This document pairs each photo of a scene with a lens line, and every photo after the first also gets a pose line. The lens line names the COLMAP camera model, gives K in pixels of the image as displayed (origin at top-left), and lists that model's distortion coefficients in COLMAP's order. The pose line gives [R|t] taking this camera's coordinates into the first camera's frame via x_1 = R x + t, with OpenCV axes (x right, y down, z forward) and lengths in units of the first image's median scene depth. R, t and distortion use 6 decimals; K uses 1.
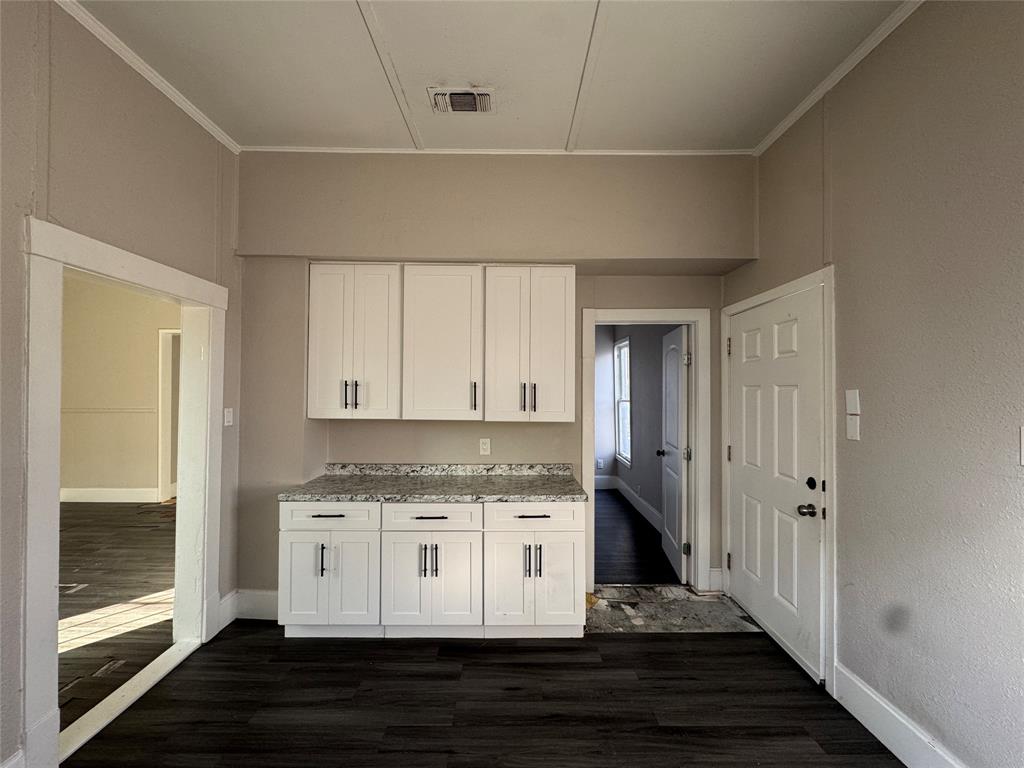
lens RADIAL K [[406.4, 0, 515.8], [0, 406.4, 385.7], [0, 0, 1]] dist [-0.001426, -0.000033]
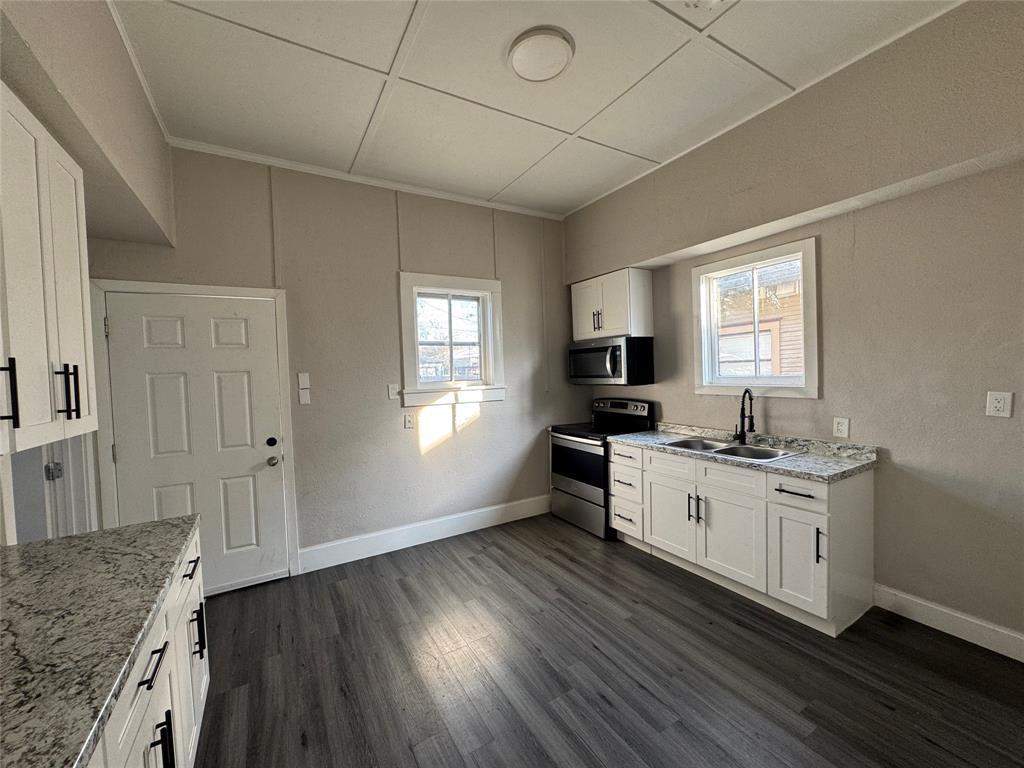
lens RADIAL K [[406.4, 0, 517.6], [0, 406.4, 383.7], [0, 0, 1]] dist [-0.001426, -0.000033]
pose [[-0.525883, -0.009930, 0.850499, -0.881911], [0.025458, 0.999300, 0.027408, 0.025916], [-0.850176, 0.036065, -0.525262, 1.006105]]
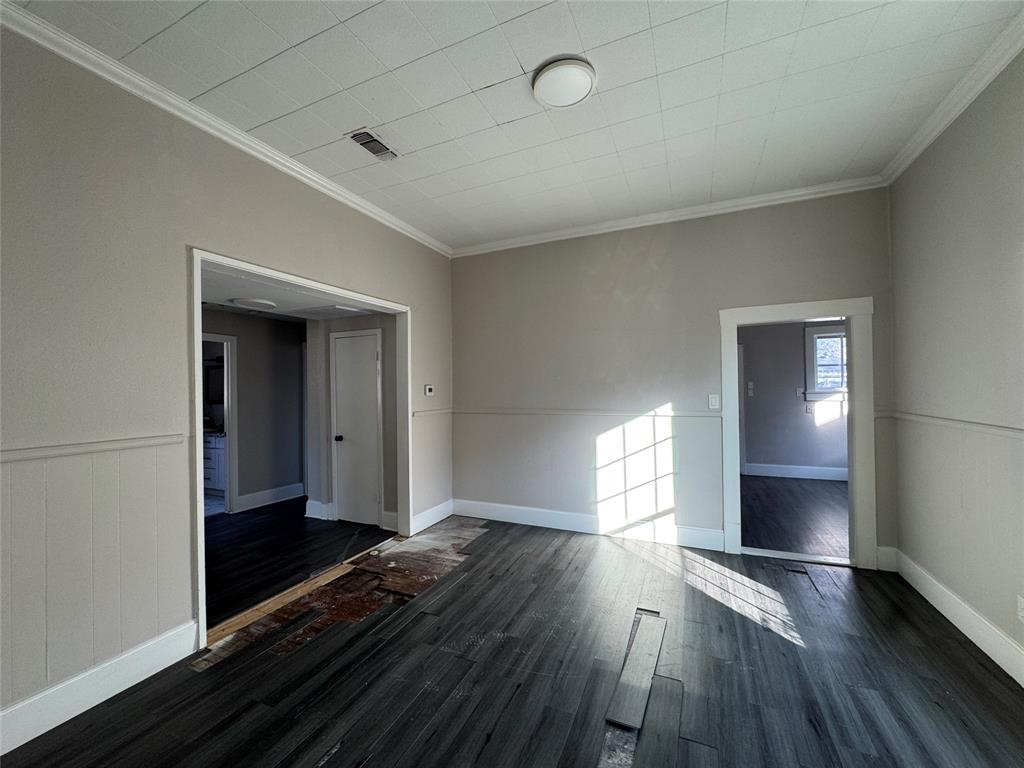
lens RADIAL K [[406.4, 0, 511.1], [0, 406.4, 385.1], [0, 0, 1]] dist [-0.001426, -0.000033]
pose [[0.407413, 0.000454, 0.913244, -2.829555], [0.011668, 0.999916, -0.005702, 0.028618], [-0.913169, 0.012979, 0.407374, 1.297125]]
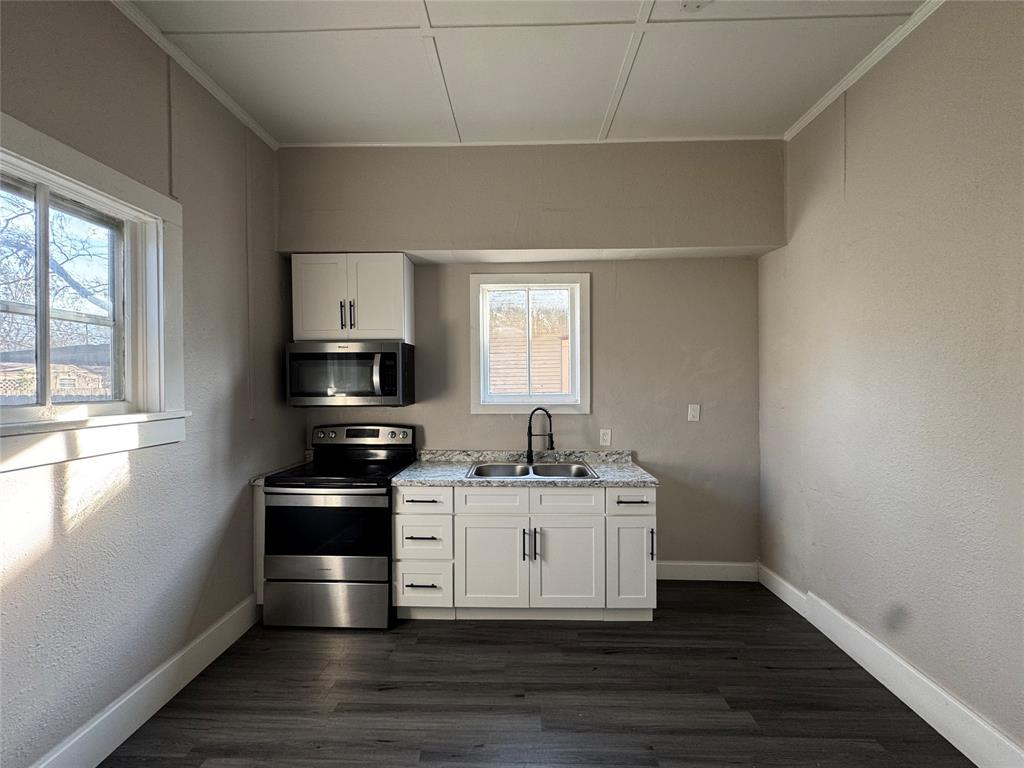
lens RADIAL K [[406.4, 0, 512.3], [0, 406.4, 384.0], [0, 0, 1]] dist [-0.001426, -0.000033]
pose [[-0.999763, 0.005297, 0.021121, -0.064913], [0.005291, 0.999986, -0.000337, 0.023572], [-0.021122, -0.000225, -0.999777, 1.000677]]
